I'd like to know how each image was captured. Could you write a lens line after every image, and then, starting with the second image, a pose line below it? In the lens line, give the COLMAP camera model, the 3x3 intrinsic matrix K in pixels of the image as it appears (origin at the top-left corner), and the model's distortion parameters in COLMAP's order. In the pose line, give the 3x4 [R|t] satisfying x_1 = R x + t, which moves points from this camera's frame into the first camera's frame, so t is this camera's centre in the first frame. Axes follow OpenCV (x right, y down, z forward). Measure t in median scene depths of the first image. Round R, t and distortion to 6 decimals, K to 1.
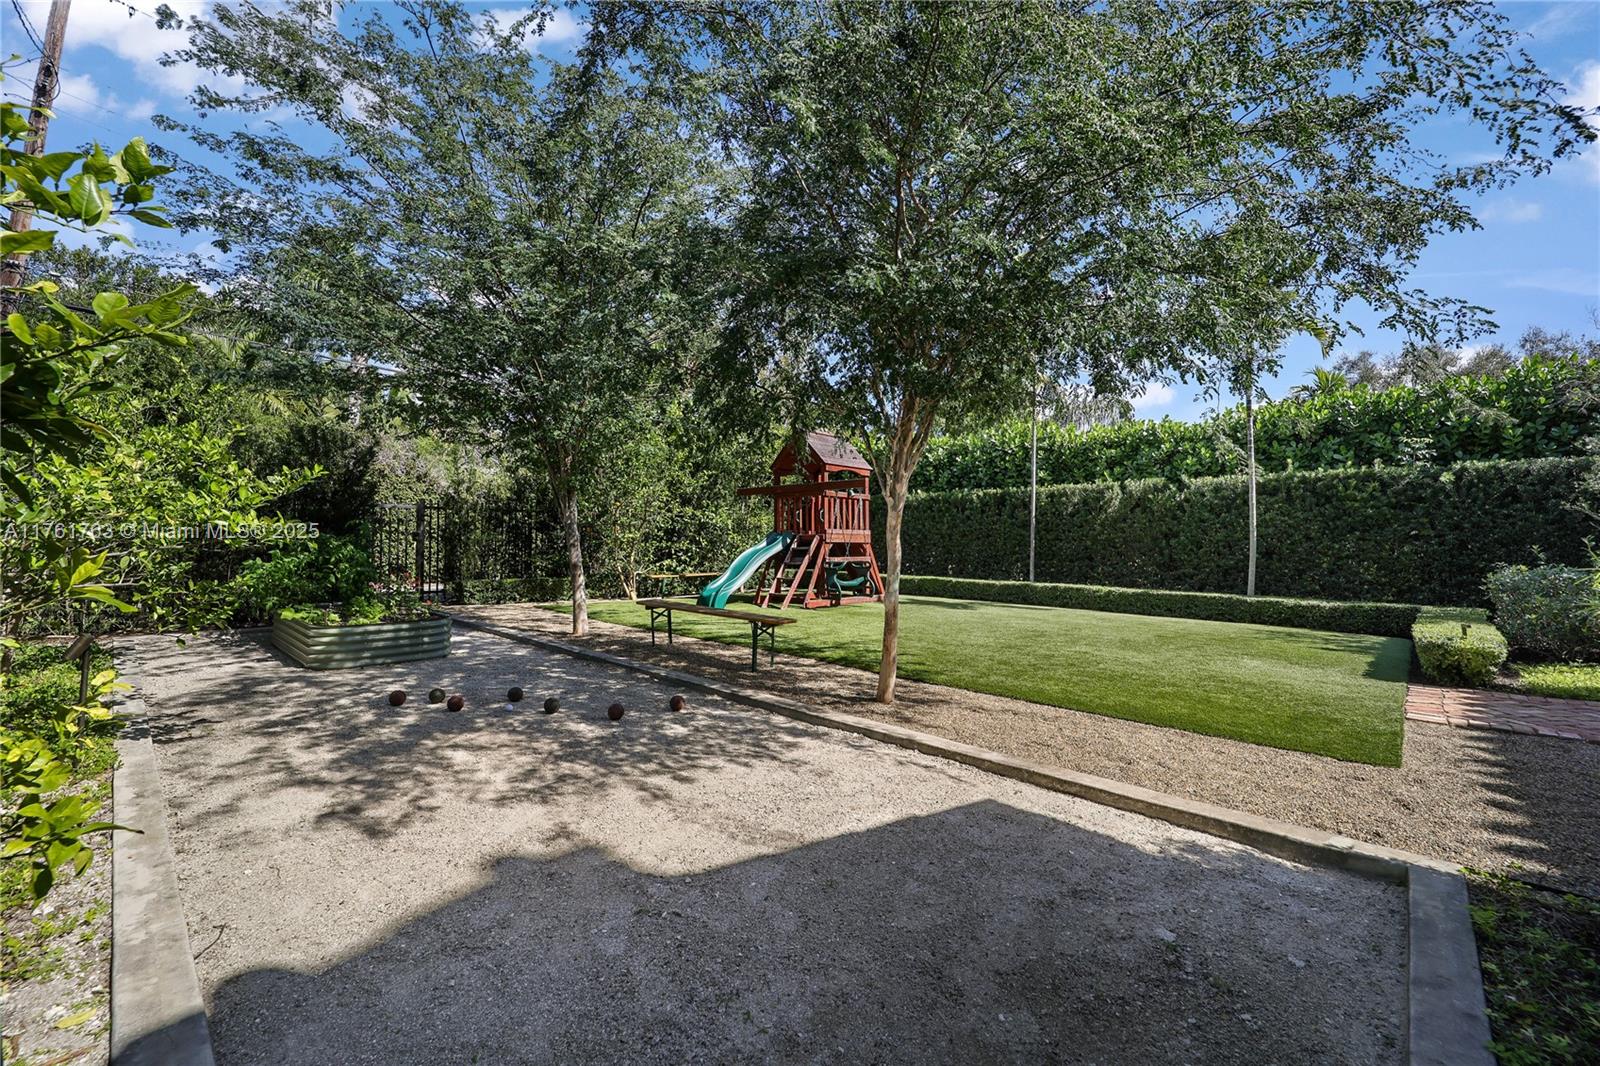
lens RADIAL K [[648.1, 0, 805.5], [0, 648.1, 536.0], [0, 0, 1]] dist [-0.016890, -0.000237]
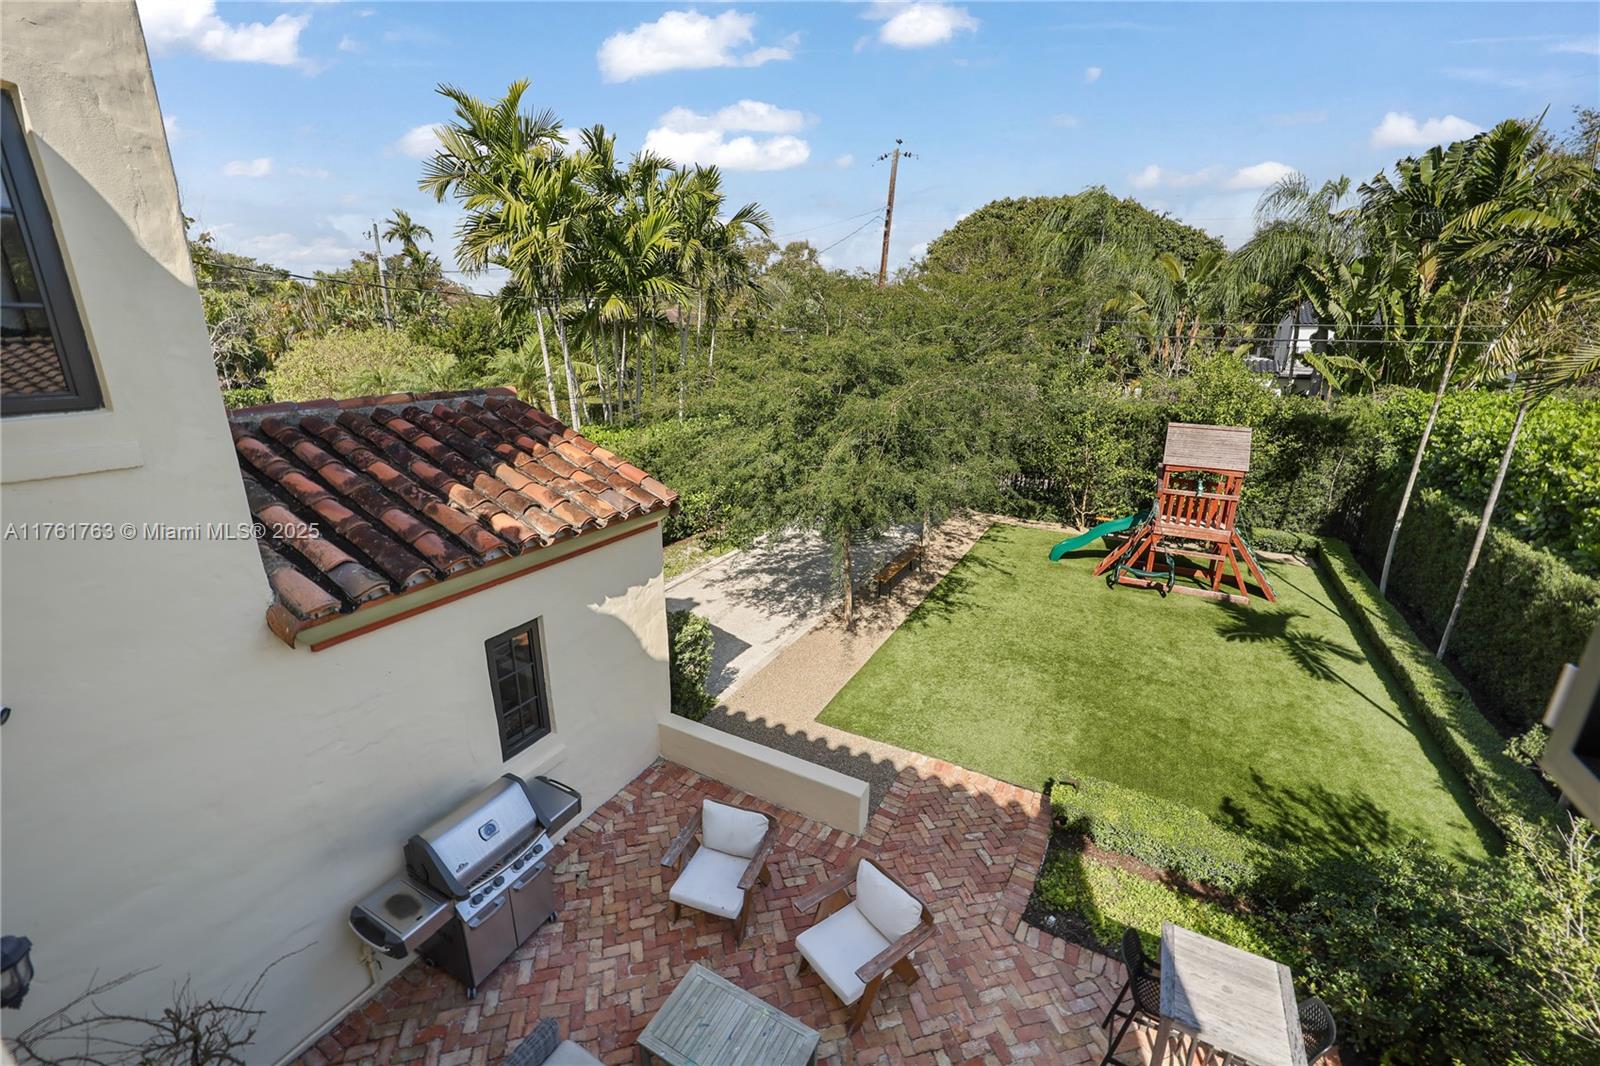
lens RADIAL K [[651.0, 0, 803.4], [0, 651.0, 530.8], [0, 0, 1]] dist [-0.015246, 0.000519]
pose [[0.268356, 0.272269, -0.924042, 0.917189], [-0.008031, 0.959826, 0.280481, -0.305786], [0.963286, -0.067848, 0.259762, 0.118657]]
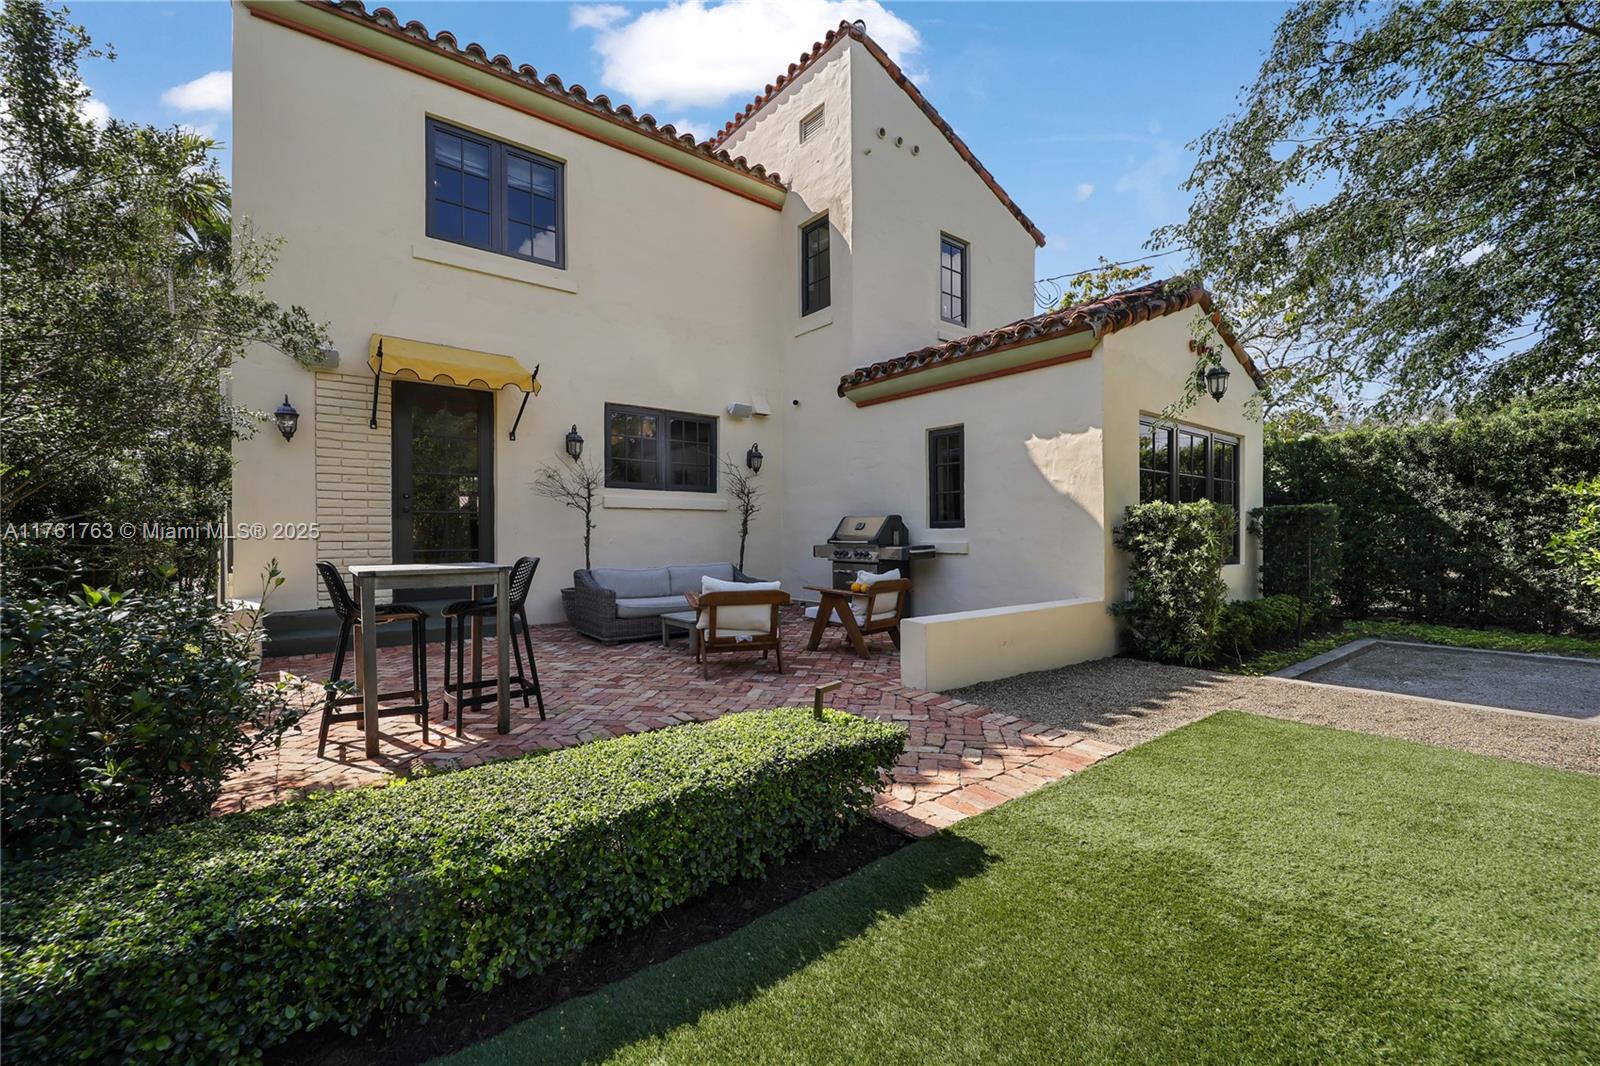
lens RADIAL K [[634.6, 0, 800.4], [0, 634.6, 529.4], [0, 0, 1]] dist [-0.000601, -0.000246]
pose [[-0.991011, -0.022711, 0.131837, 0.498828], [-0.022838, 0.999739, 0.000545, 0.009071], [-0.131815, -0.002471, -0.991271, 0.708224]]
